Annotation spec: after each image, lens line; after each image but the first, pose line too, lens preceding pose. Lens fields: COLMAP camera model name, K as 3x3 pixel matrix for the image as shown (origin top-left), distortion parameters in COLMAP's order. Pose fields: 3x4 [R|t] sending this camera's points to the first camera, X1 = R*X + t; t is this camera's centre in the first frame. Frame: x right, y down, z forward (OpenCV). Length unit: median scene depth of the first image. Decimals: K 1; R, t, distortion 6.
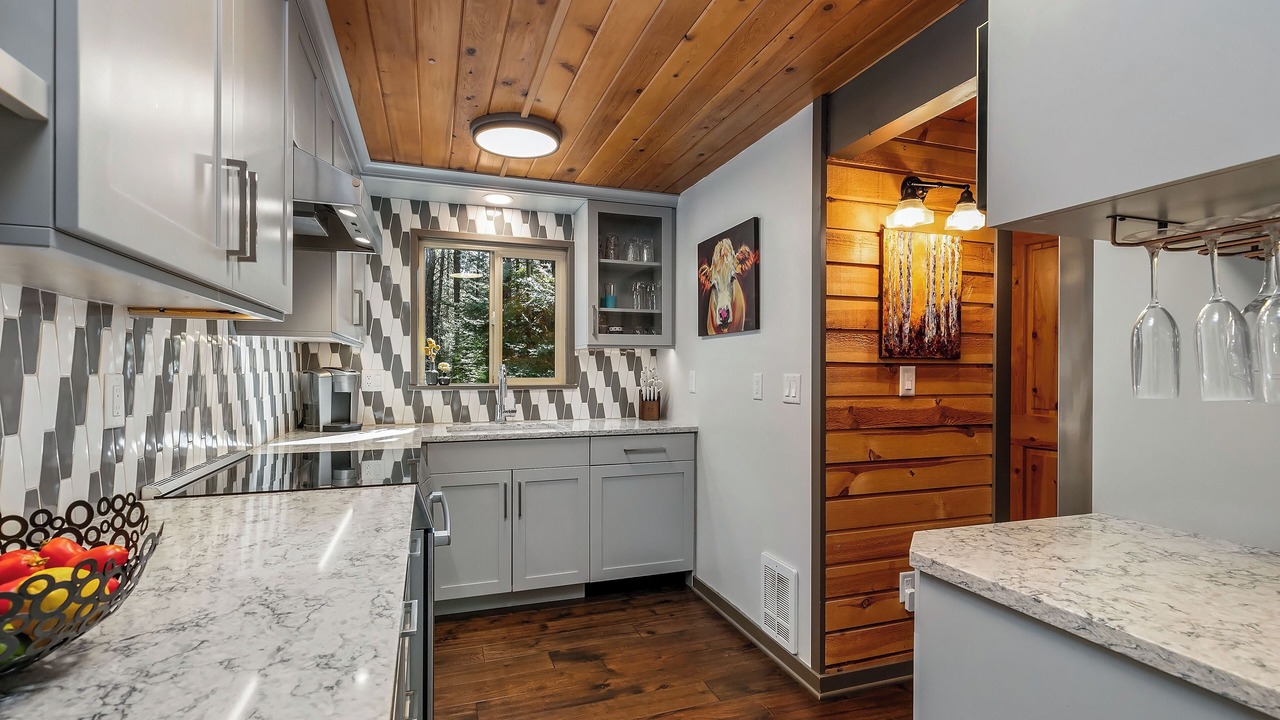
lens RADIAL K [[582.8, 0, 636.0], [0, 582.8, 364.8], [0, 0, 1]] dist [0.001951, 0.000128]
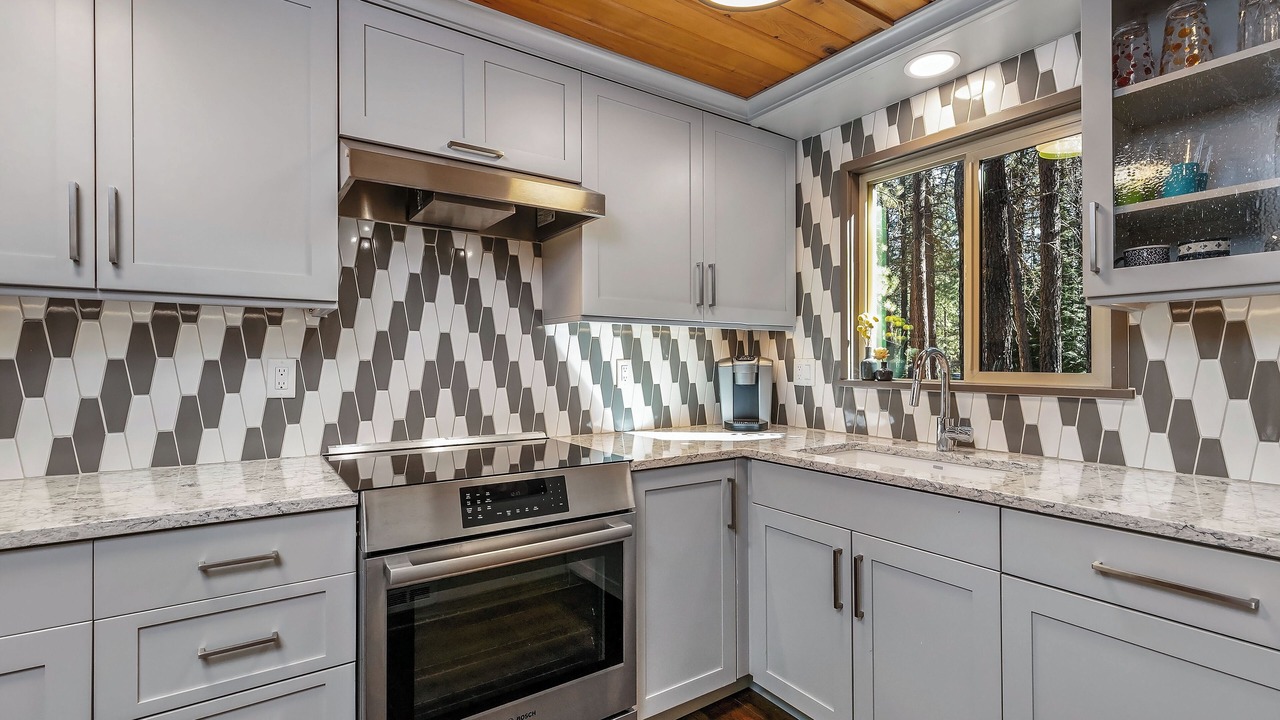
lens RADIAL K [[582.8, 0, 636.0], [0, 582.8, 364.8], [0, 0, 1]] dist [0.001951, 0.000128]
pose [[0.255863, 0.002033, -0.966711, 0.251988], [0.009691, 0.999942, 0.004668, 0.010342], [0.966664, -0.010563, 0.255829, 0.563109]]
